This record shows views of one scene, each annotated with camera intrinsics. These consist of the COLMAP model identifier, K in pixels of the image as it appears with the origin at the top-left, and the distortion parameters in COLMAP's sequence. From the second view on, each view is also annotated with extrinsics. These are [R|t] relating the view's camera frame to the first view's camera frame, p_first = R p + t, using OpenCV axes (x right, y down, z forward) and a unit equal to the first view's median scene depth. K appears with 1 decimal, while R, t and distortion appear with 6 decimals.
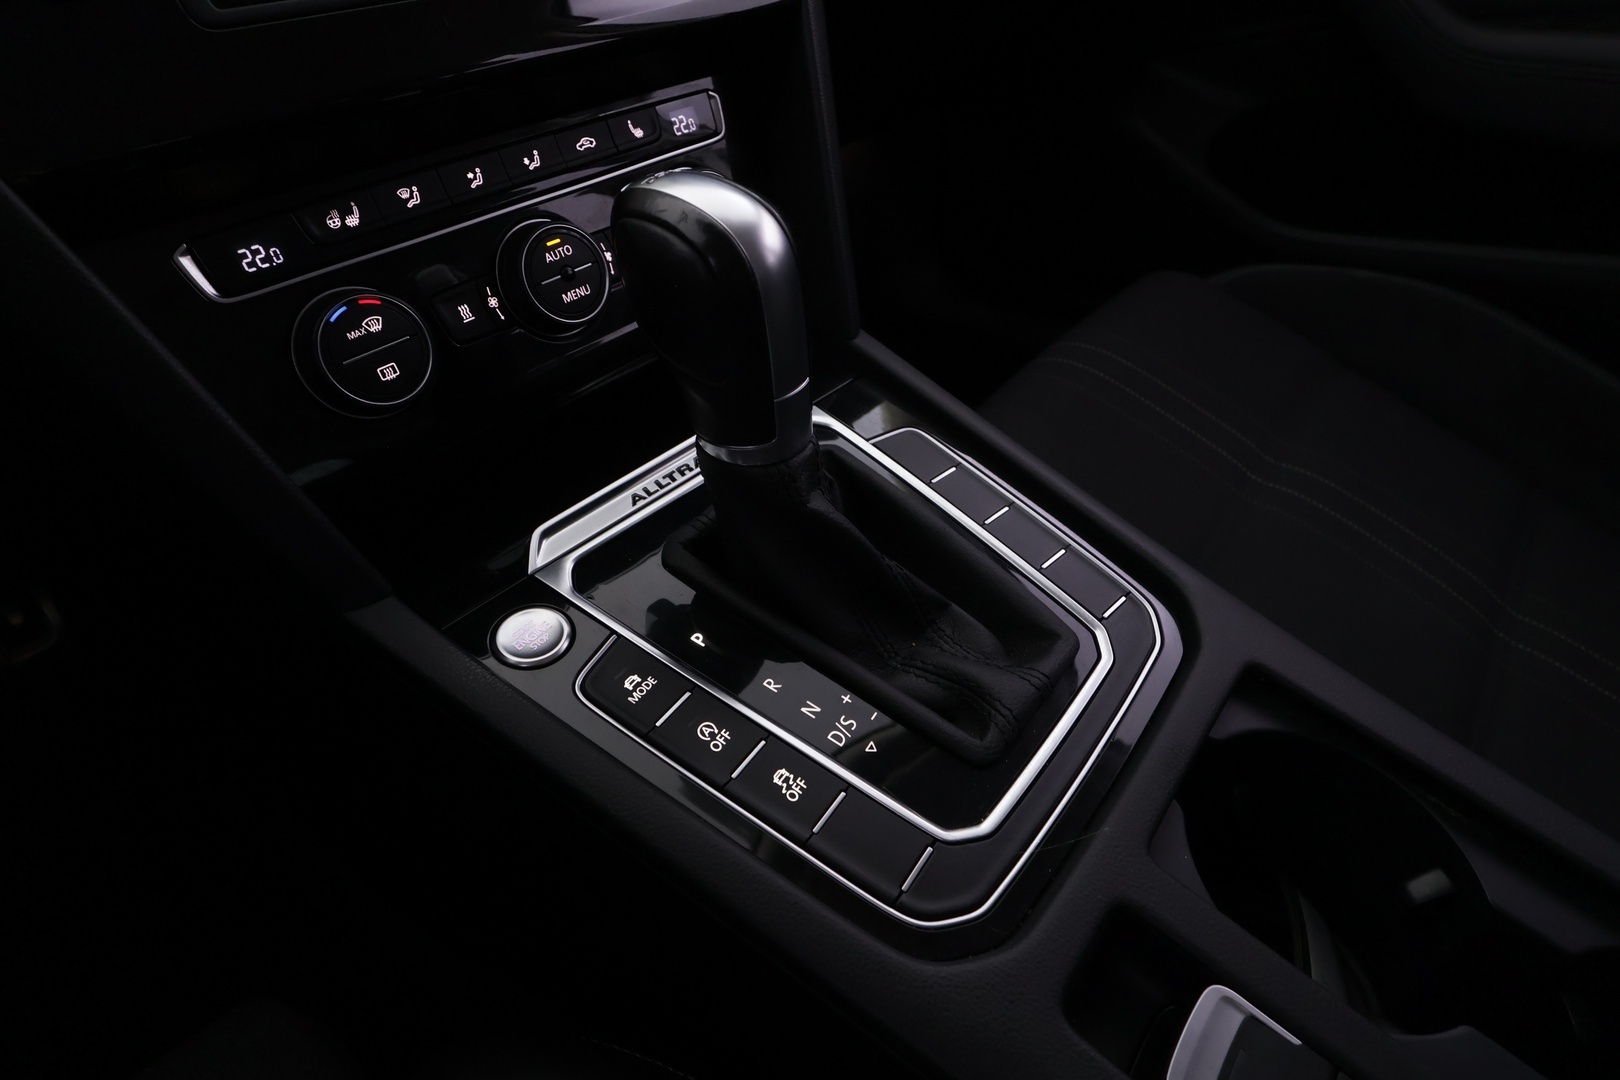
lens RADIAL K [[904.9, 0, 812.9], [0, 904.9, 538.5], [0, 0, 1]] dist [-0.002027, -0.000933]
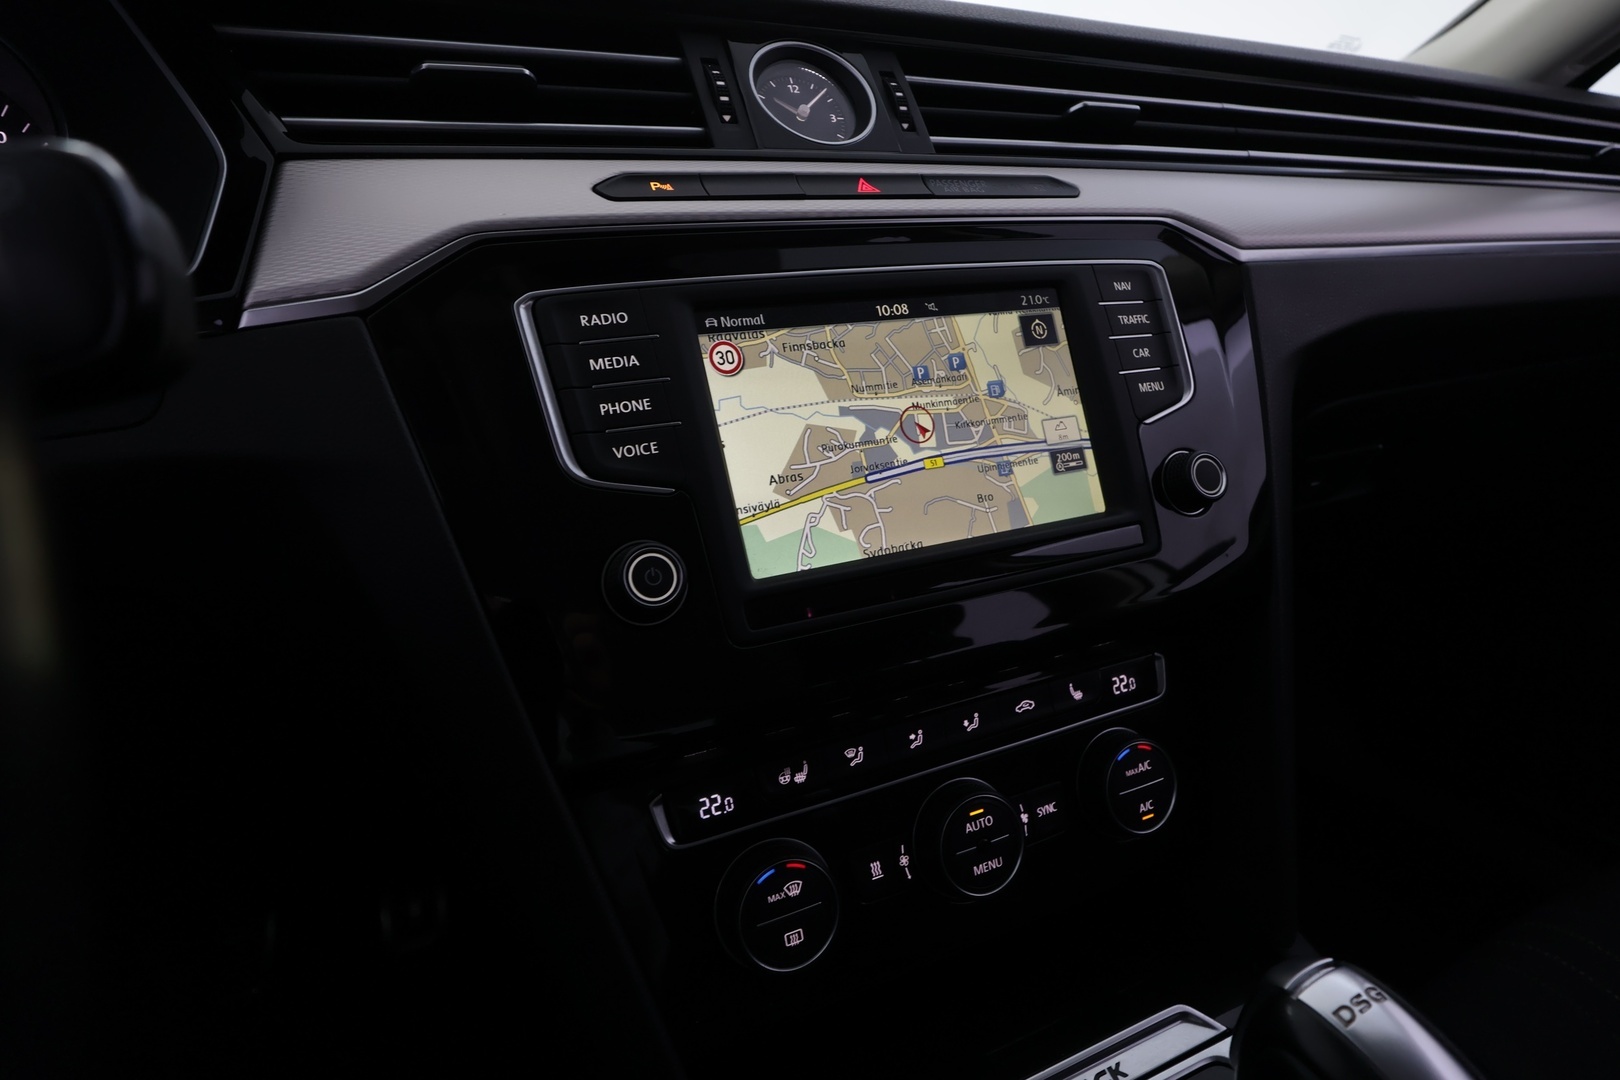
lens RADIAL K [[904.9, 0, 808.5], [0, 904.9, 541.1], [0, 0, 1]] dist [-0.002027, -0.000933]
pose [[0.914307, 0.133838, -0.382269, -0.122370], [-0.256730, 0.921503, -0.291412, -0.275162], [0.313260, 0.364580, 0.876898, -0.022577]]
